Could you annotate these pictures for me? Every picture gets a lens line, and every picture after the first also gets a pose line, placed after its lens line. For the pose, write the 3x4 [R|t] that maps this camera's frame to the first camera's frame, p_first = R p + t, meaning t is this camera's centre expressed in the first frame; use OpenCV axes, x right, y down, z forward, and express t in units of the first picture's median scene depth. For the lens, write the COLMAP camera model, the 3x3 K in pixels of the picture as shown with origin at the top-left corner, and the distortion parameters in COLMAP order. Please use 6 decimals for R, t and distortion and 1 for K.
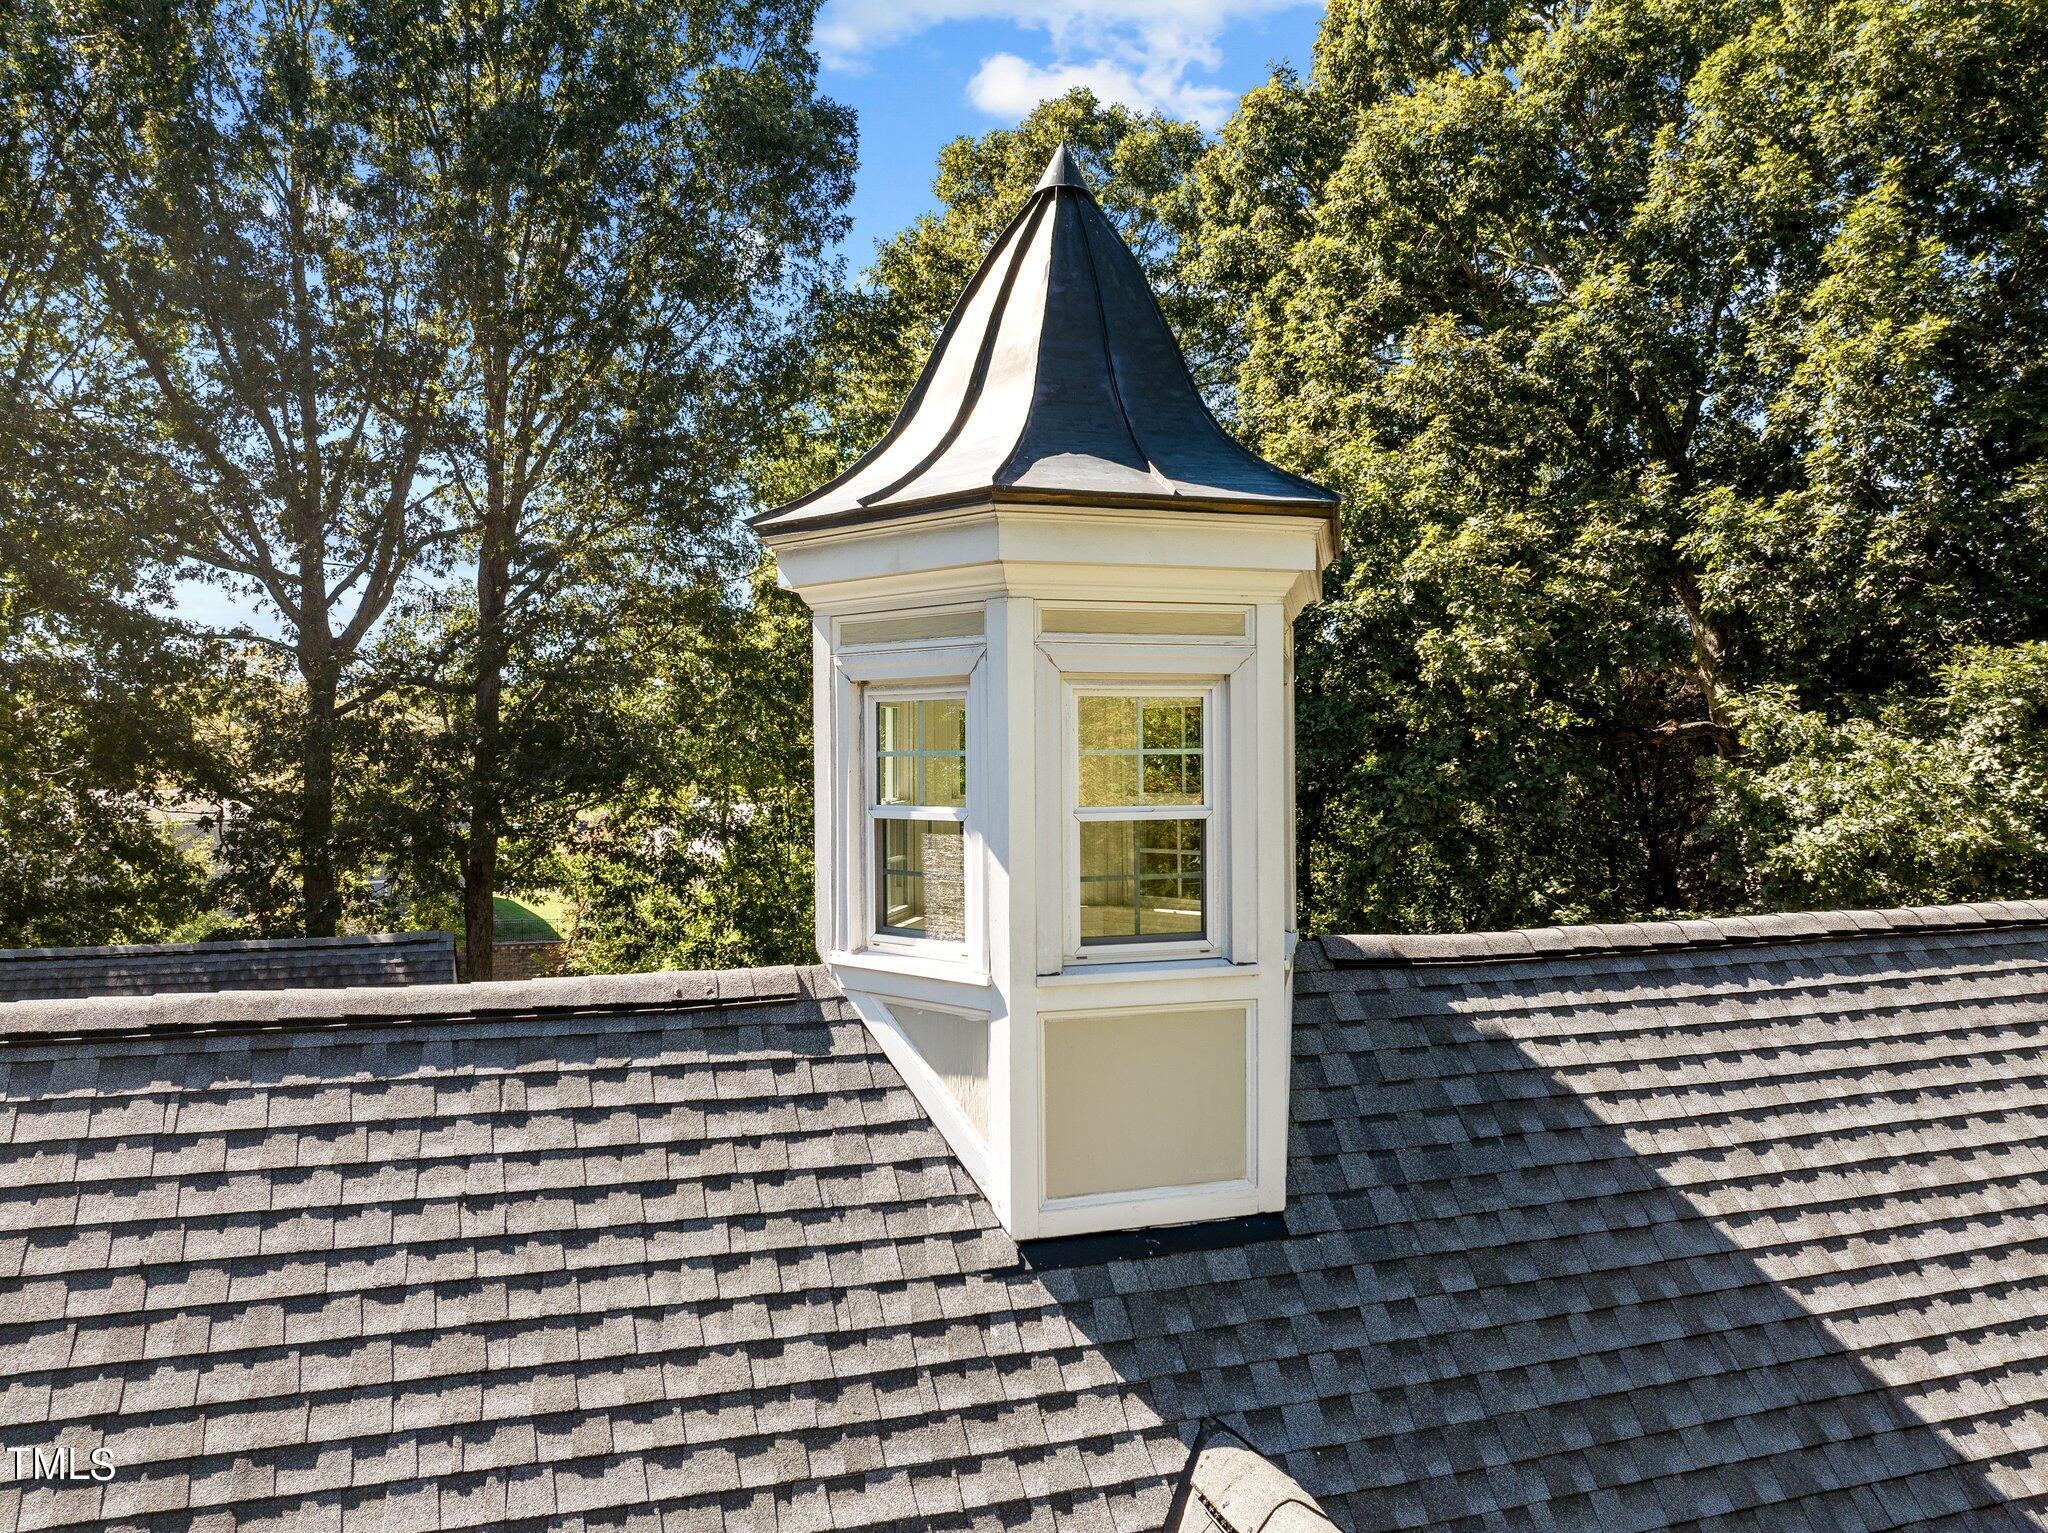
lens RADIAL K [[1468.2, 0, 1018.4], [0, 1468.2, 770.2], [0, 0, 1]] dist [-0.051732, 0.010518]
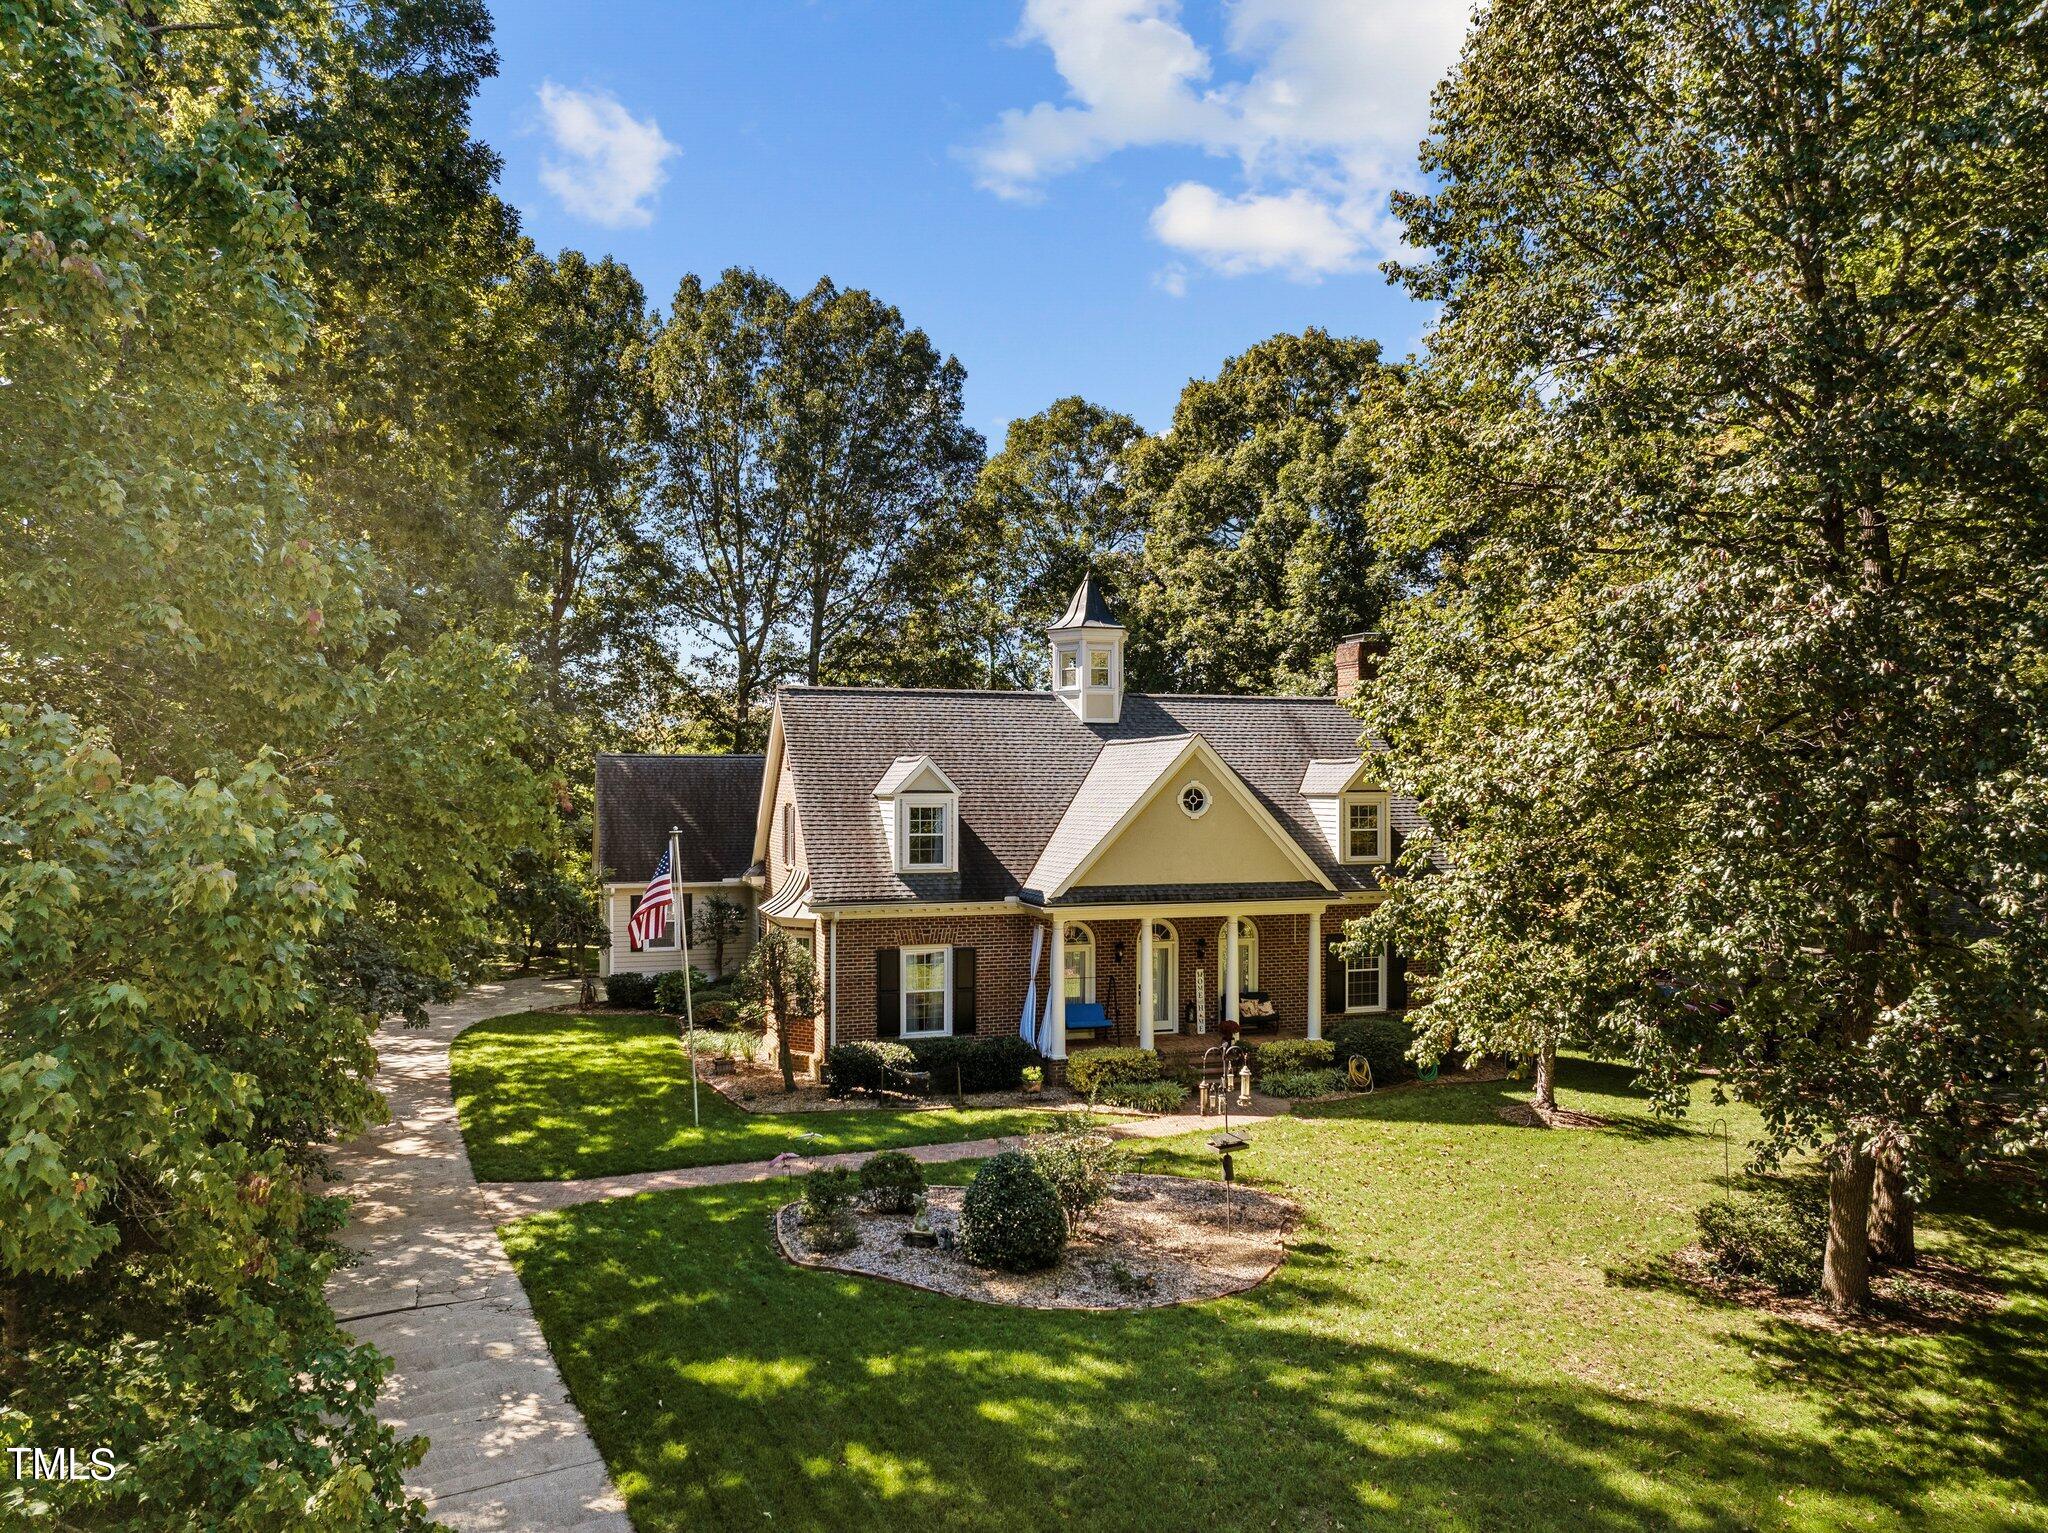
lens RADIAL K [[1440.3, 0, 1027.2], [0, 1440.3, 774.0], [0, 0, 1]] dist [-0.034991, -0.006173]
pose [[0.999604, 0.004231, 0.027824, -0.421910], [-0.003606, 0.999741, -0.022462, 0.638508], [-0.027912, 0.022353, 0.999360, -5.499505]]
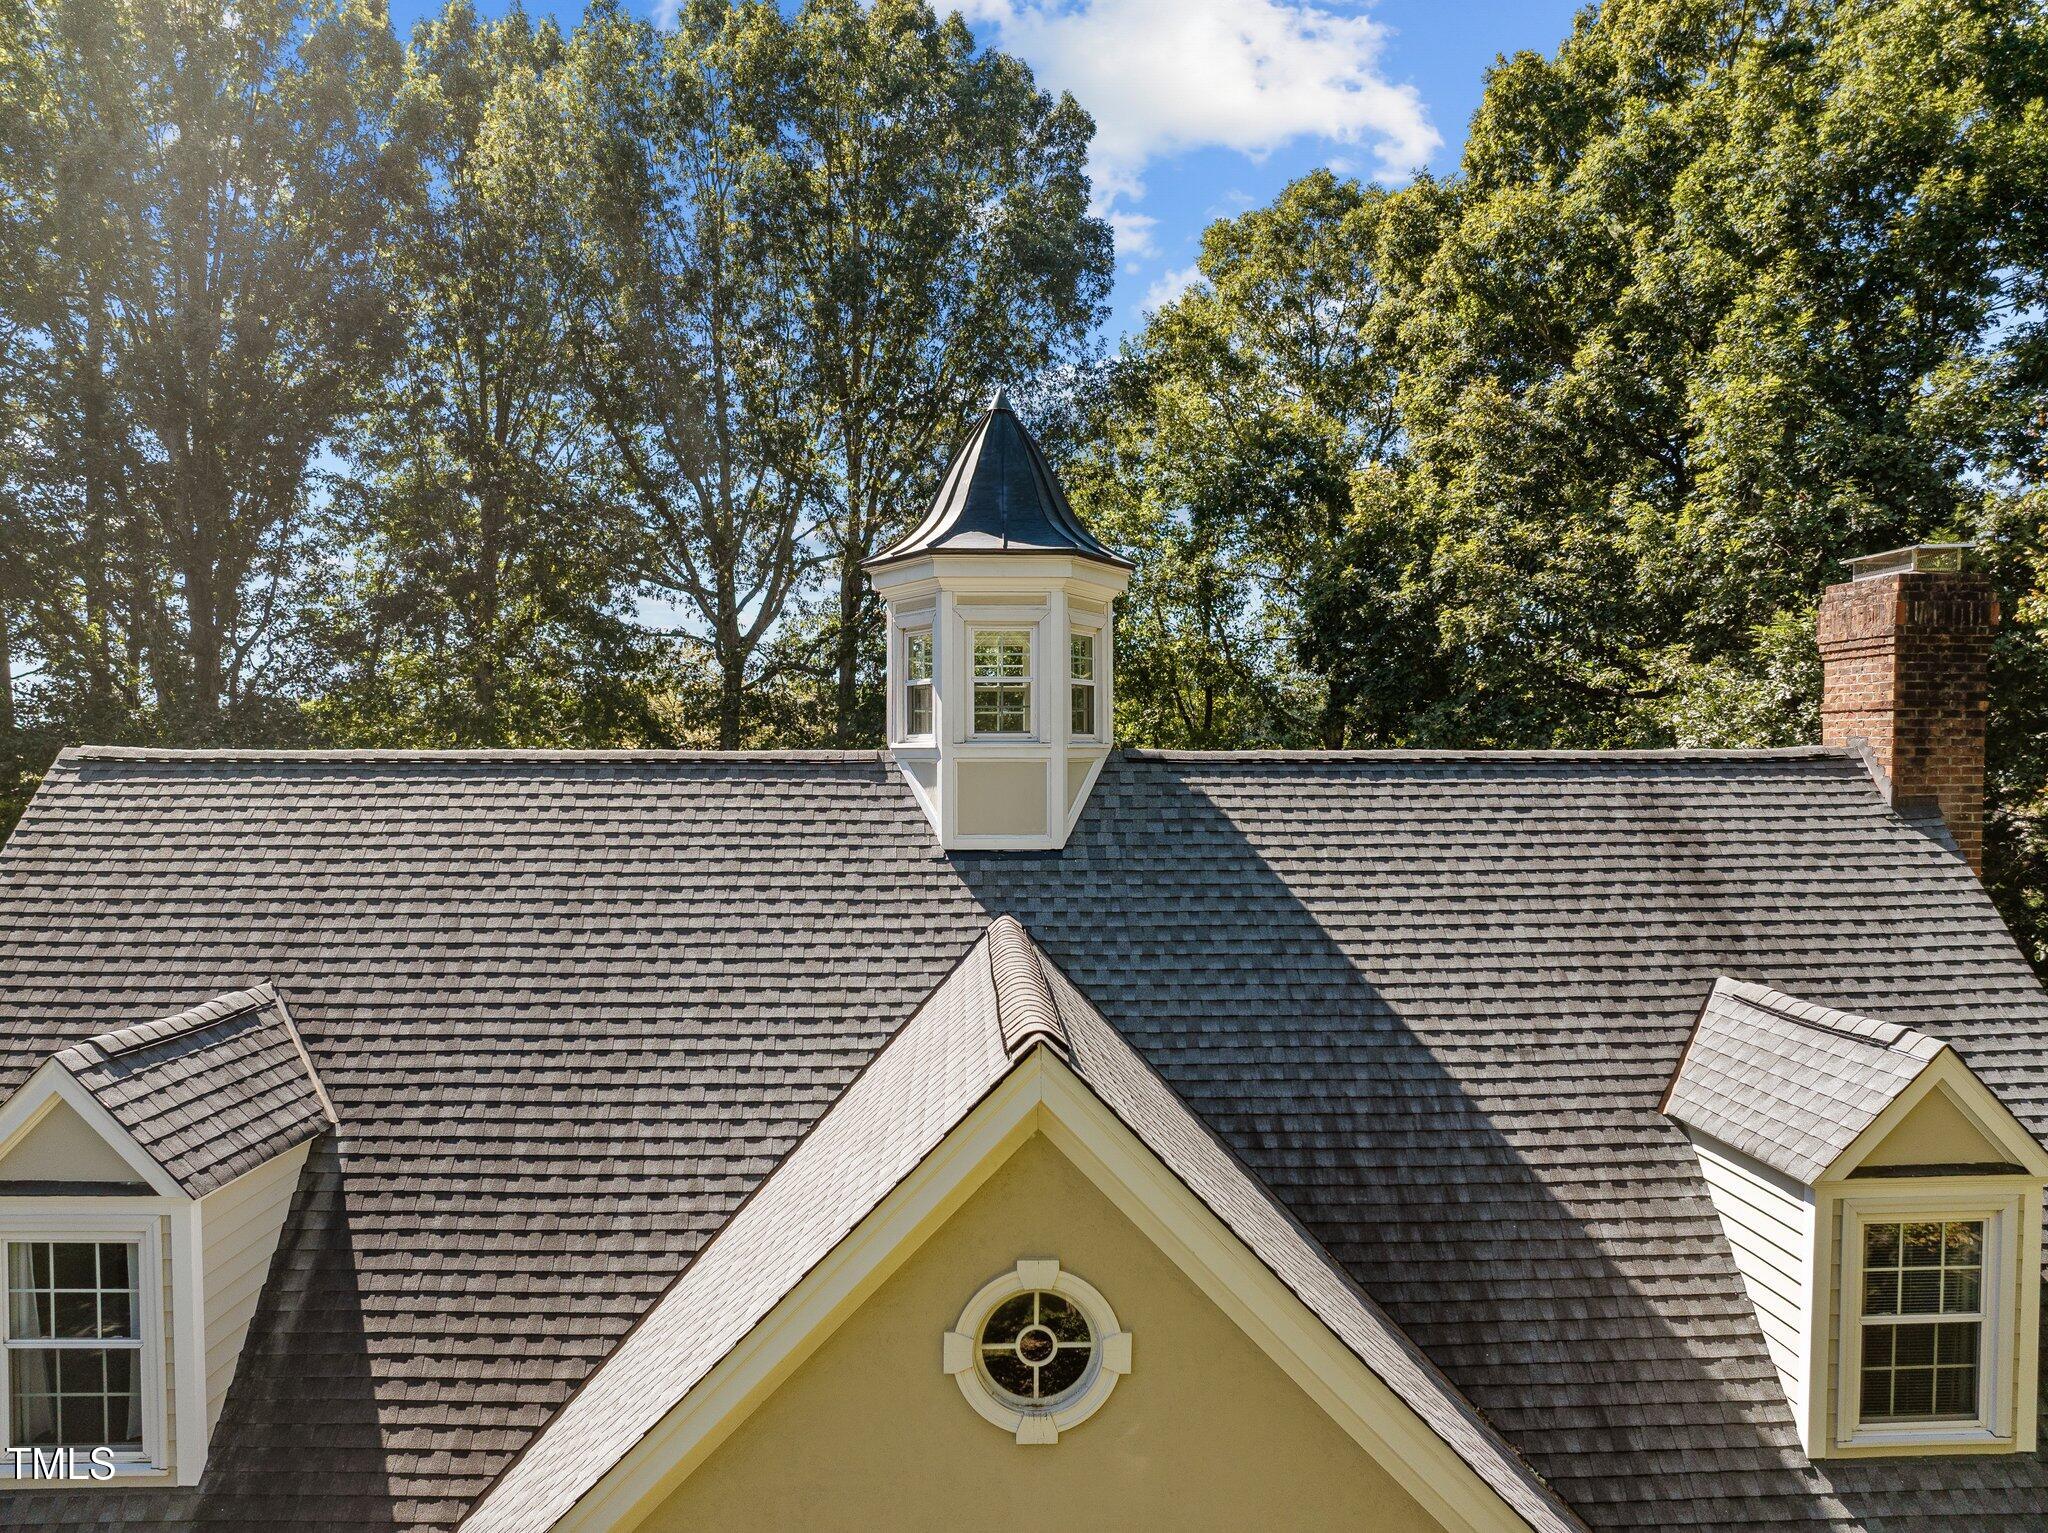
lens RADIAL K [[1457.8, 0, 1019.8], [0, 1457.8, 802.9], [0, 0, 1]] dist [-0.057551, 0.024873]
pose [[0.964143, 0.013479, -0.265040, 0.648608], [-0.008488, 0.999765, 0.019966, 0.159499], [0.265246, -0.017000, 0.964031, -1.131873]]
